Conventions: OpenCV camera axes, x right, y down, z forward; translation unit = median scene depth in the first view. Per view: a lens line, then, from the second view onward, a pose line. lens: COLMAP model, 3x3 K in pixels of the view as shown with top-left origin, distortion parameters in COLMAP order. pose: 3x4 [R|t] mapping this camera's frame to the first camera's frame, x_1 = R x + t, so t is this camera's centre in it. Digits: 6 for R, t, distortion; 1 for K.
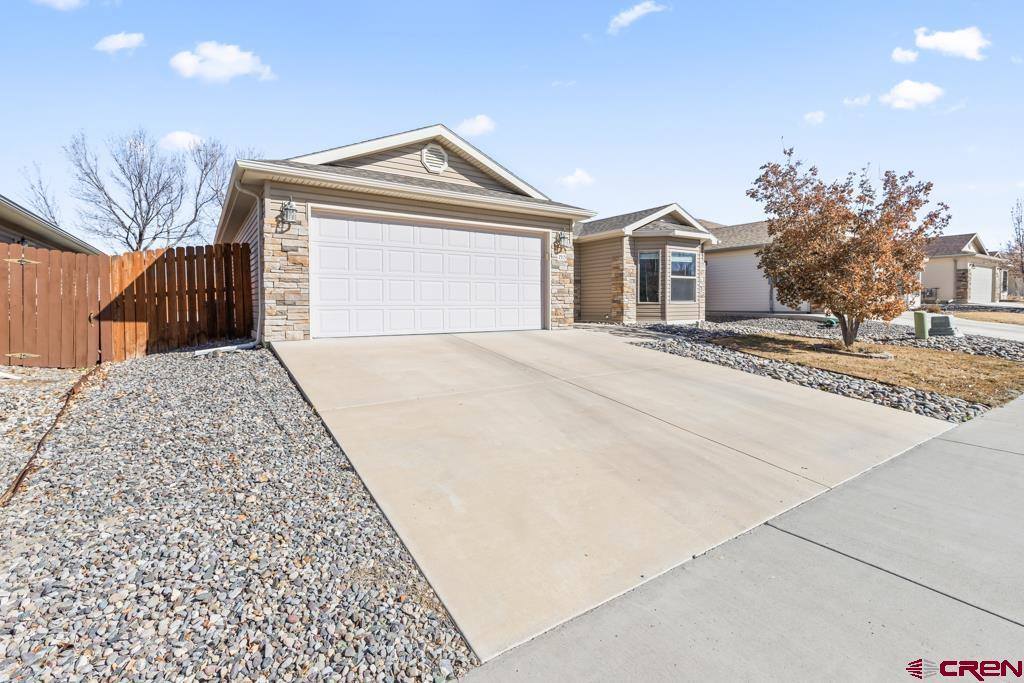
lens RADIAL K [[466.2, 0, 508.5], [0, 466.2, 320.7], [0, 0, 1]] dist [-0.001700, -0.000121]
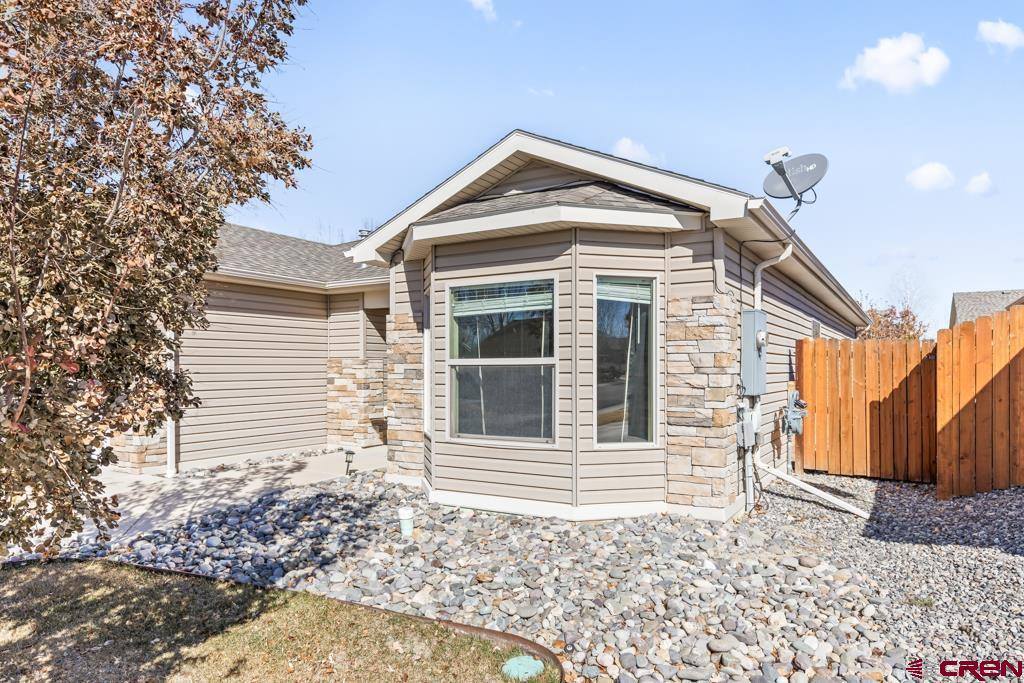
lens RADIAL K [[687.4, 0, 511.9], [0, 687.4, 370.2], [0, 0, 1]] dist [0.001393, 0.000368]
pose [[0.409225, 0.005027, -0.912420, 1.068823], [-0.029835, 0.999524, -0.007874, -0.111521], [0.911946, 0.030444, 0.409180, 1.088431]]
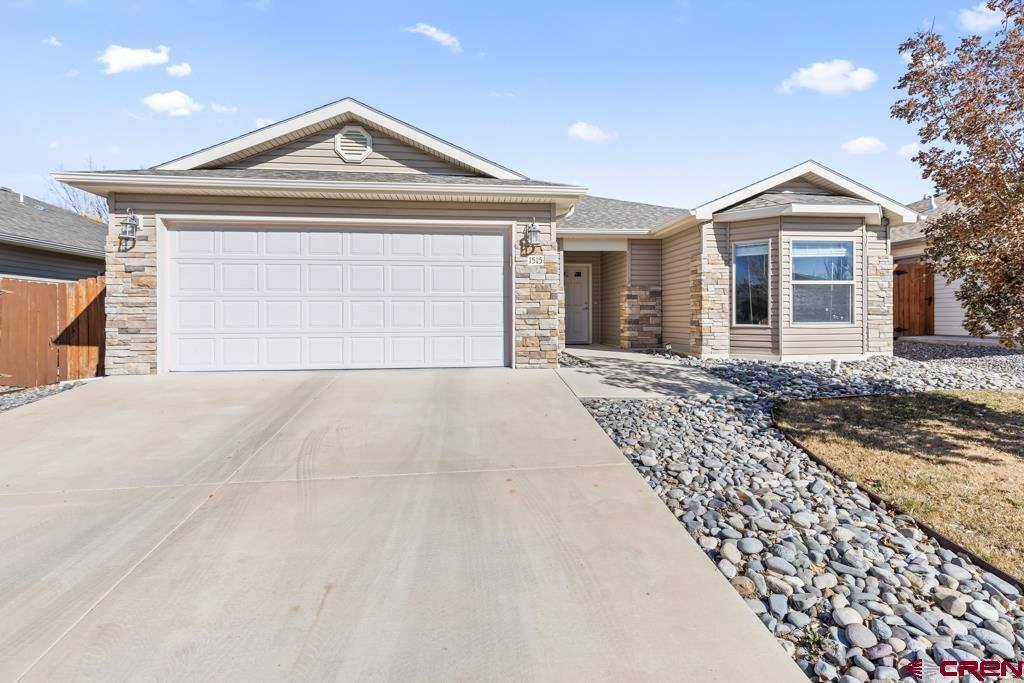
lens RADIAL K [[466.9, 0, 515.3], [0, 466.9, 320.7], [0, 0, 1]] dist [0.001361, -0.000366]
pose [[0.889307, 0.003173, -0.457299, 0.398935], [-0.014429, 0.999673, -0.021124, -0.034974], [0.457082, 0.025384, 0.889062, 0.391910]]
